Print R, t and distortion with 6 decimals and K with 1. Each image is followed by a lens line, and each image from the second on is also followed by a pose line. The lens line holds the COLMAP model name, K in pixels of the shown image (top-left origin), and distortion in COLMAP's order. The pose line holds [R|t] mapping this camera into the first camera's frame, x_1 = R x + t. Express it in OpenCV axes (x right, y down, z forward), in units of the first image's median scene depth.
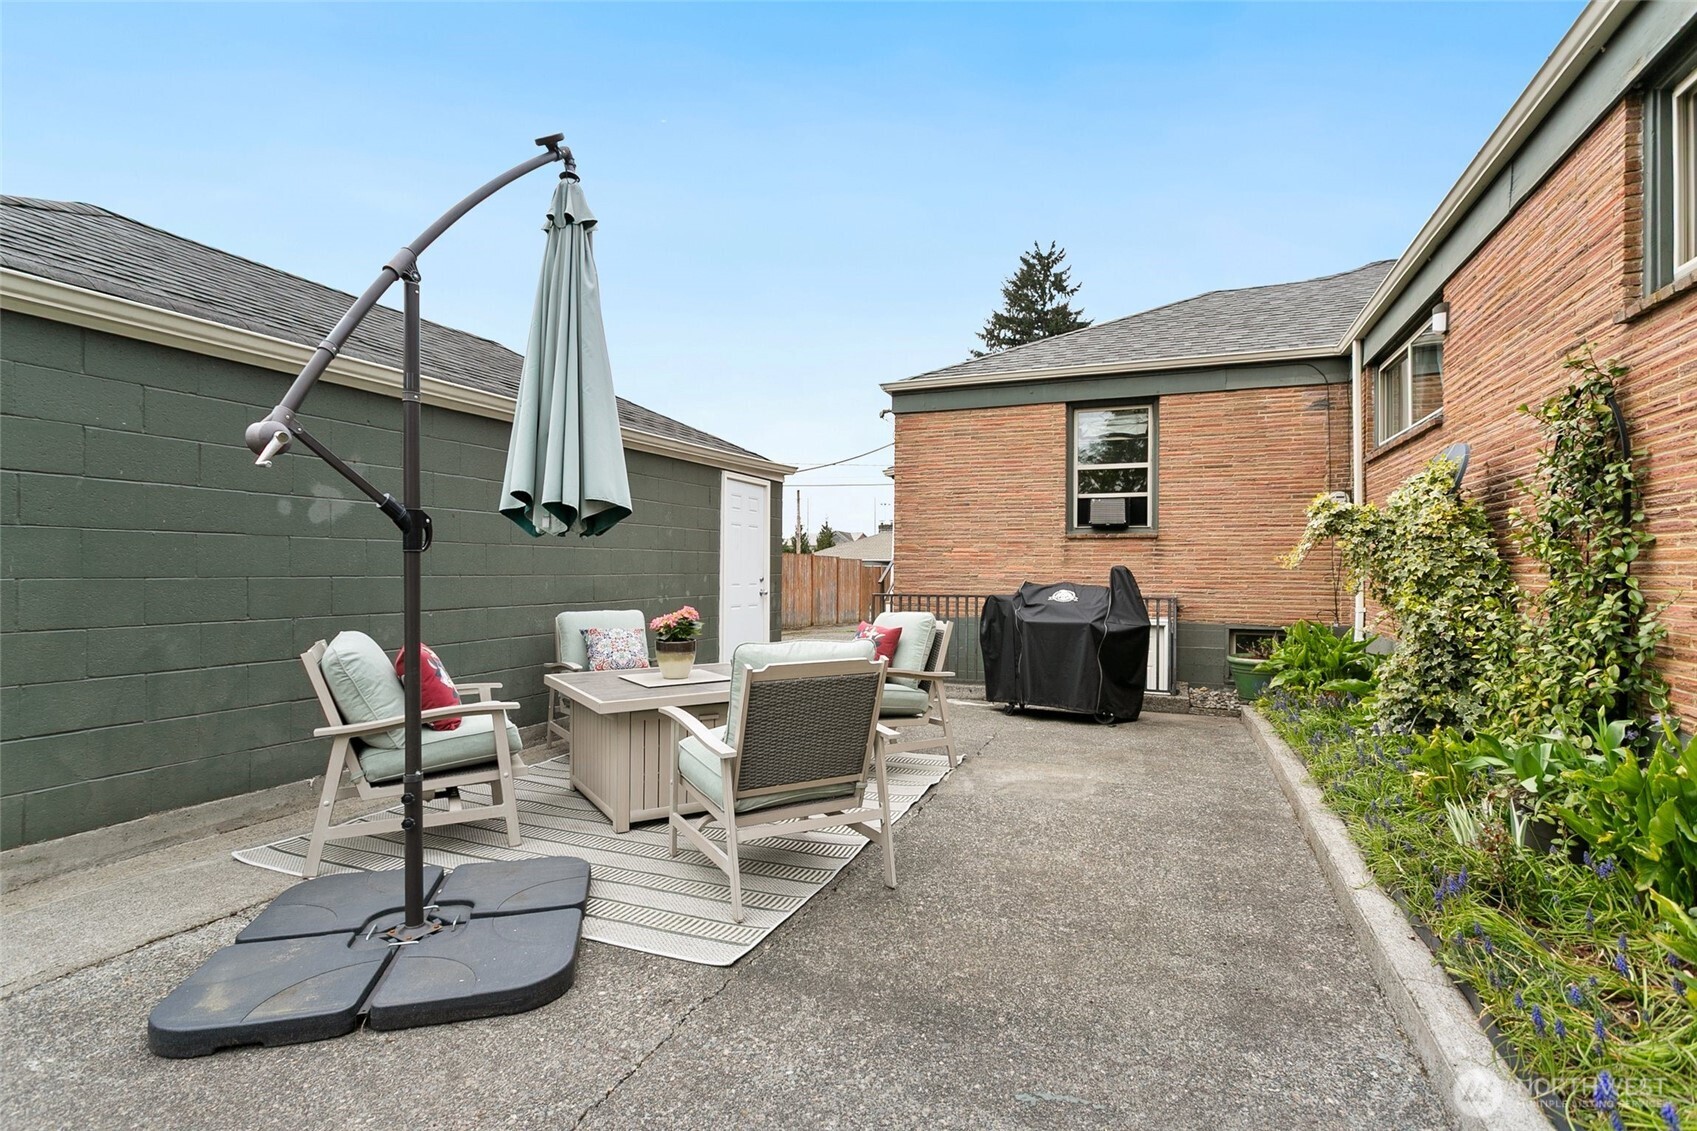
lens RADIAL K [[818.5, 0, 830.4], [0, 818.5, 559.0], [0, 0, 1]] dist [-0.000263, 0.000083]
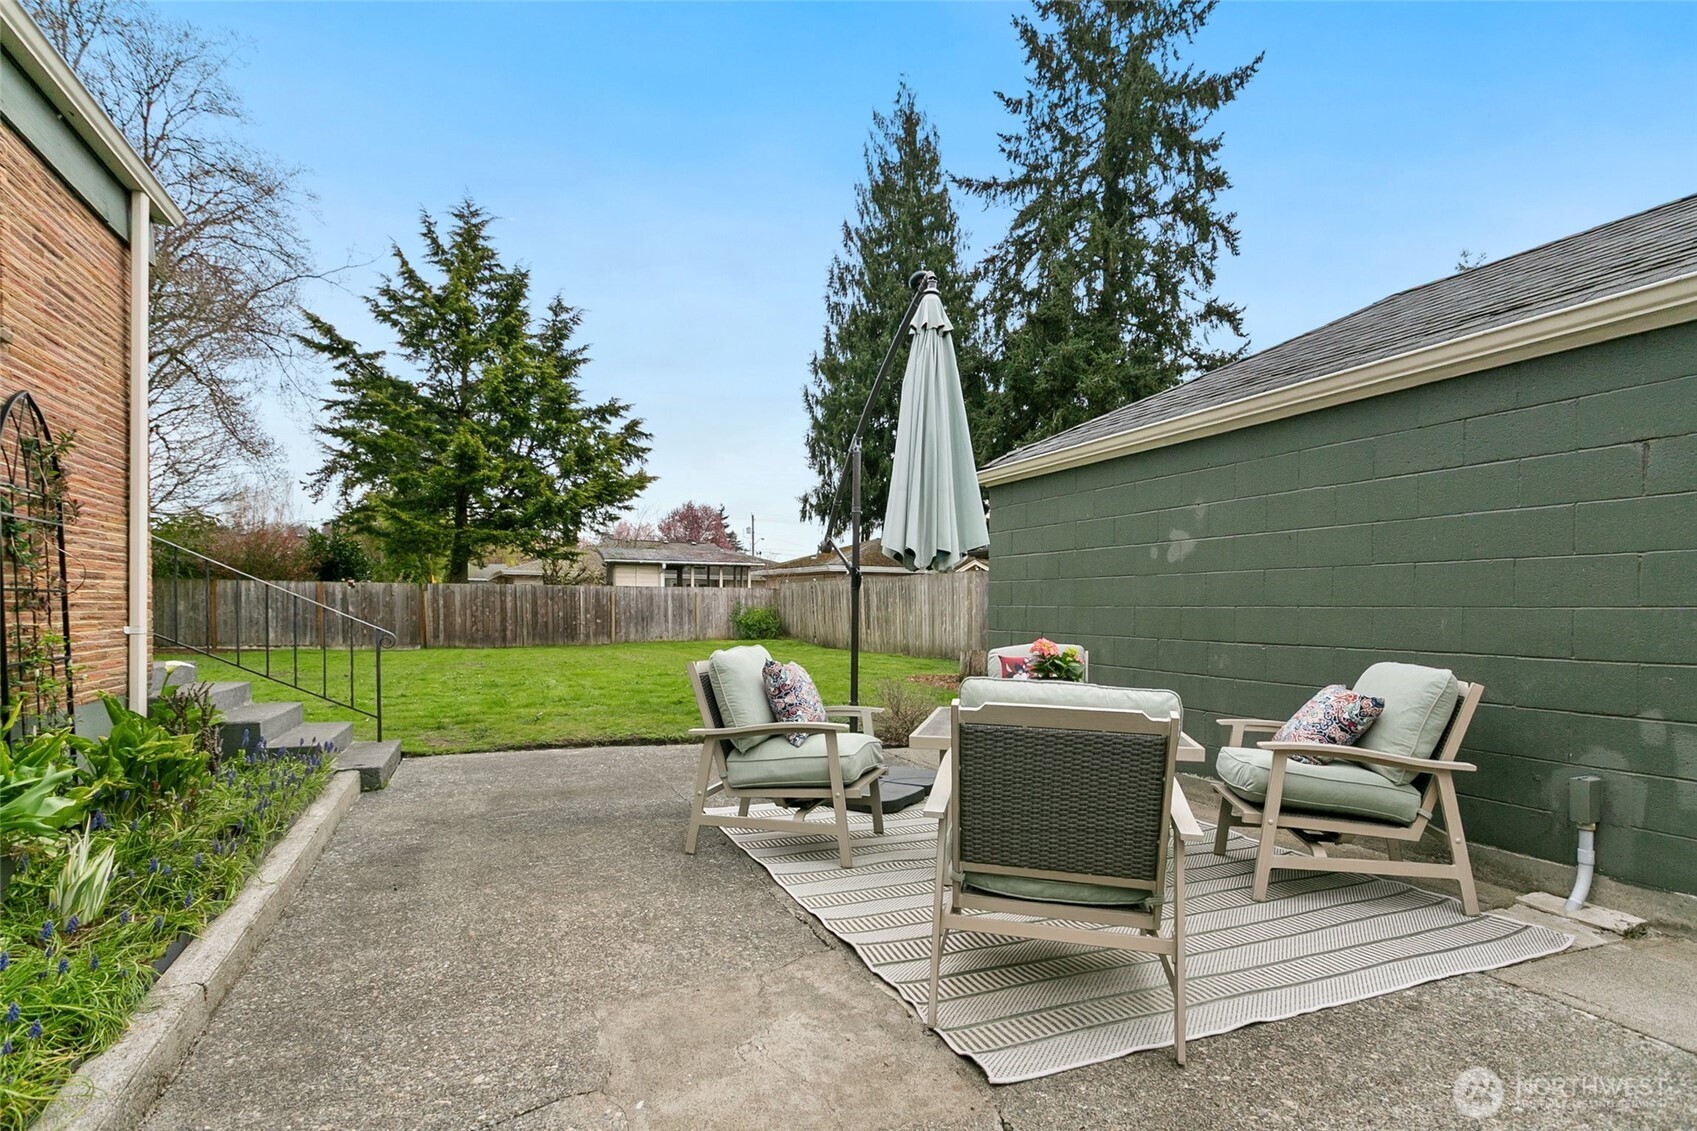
lens RADIAL K [[834.8, 0, 847.8], [0, 834.8, 605.3], [0, 0, 1]] dist [-0.001795, -0.000500]
pose [[-0.692614, -0.012818, -0.721195, 0.698748], [0.000453, 0.999834, -0.018205, 0.049459], [0.721309, -0.012936, -0.692493, 1.755984]]
